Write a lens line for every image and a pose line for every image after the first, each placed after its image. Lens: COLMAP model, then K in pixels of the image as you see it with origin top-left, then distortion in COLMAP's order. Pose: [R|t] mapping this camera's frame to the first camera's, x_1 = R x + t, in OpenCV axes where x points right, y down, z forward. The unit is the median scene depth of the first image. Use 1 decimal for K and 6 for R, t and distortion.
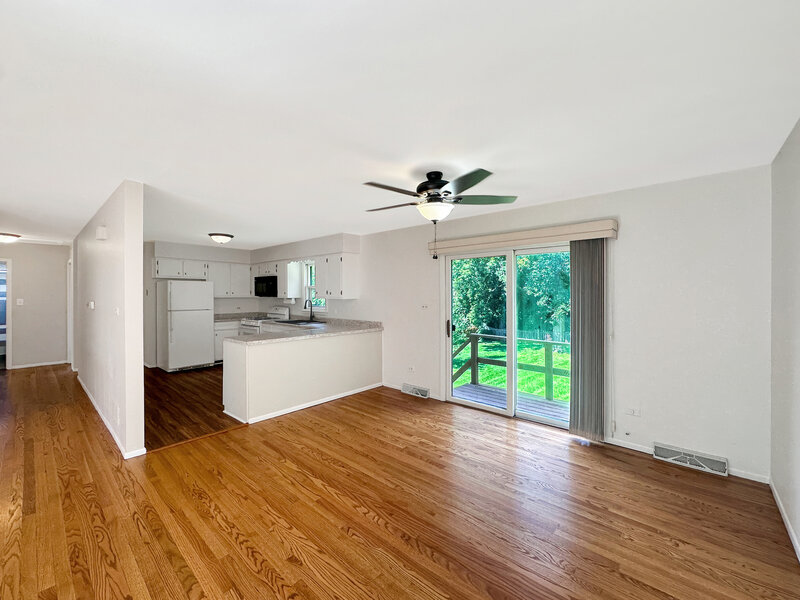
lens RADIAL K [[319.4, 0, 383.8], [0, 319.4, 296.8], [0, 0, 1]] dist [0.001039, -0.000464]
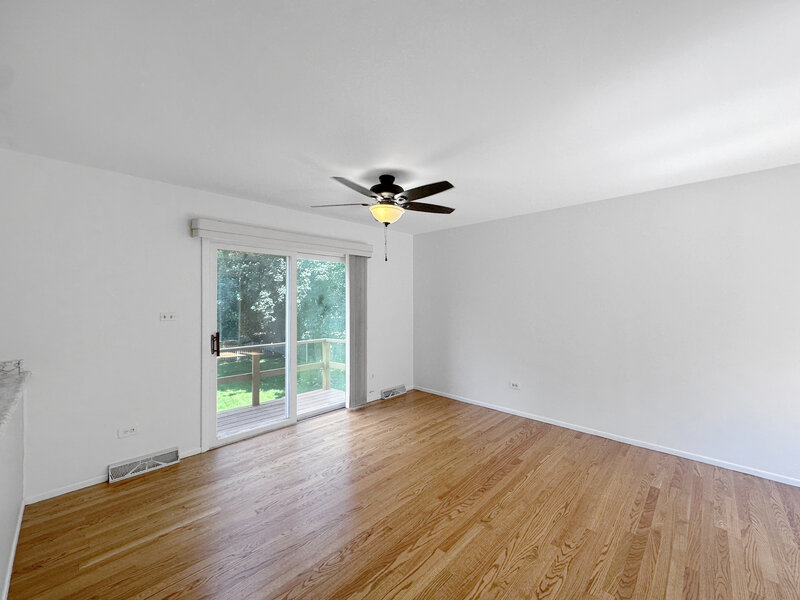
lens RADIAL K [[319.4, 0, 427.8], [0, 319.4, 291.1], [0, 0, 1]] dist [0.001039, -0.000464]
pose [[0.014086, 0.027908, 0.999511, -0.436807], [0.021546, 0.999370, -0.028208, 0.008819], [-0.999669, 0.021933, 0.013476, 0.438844]]
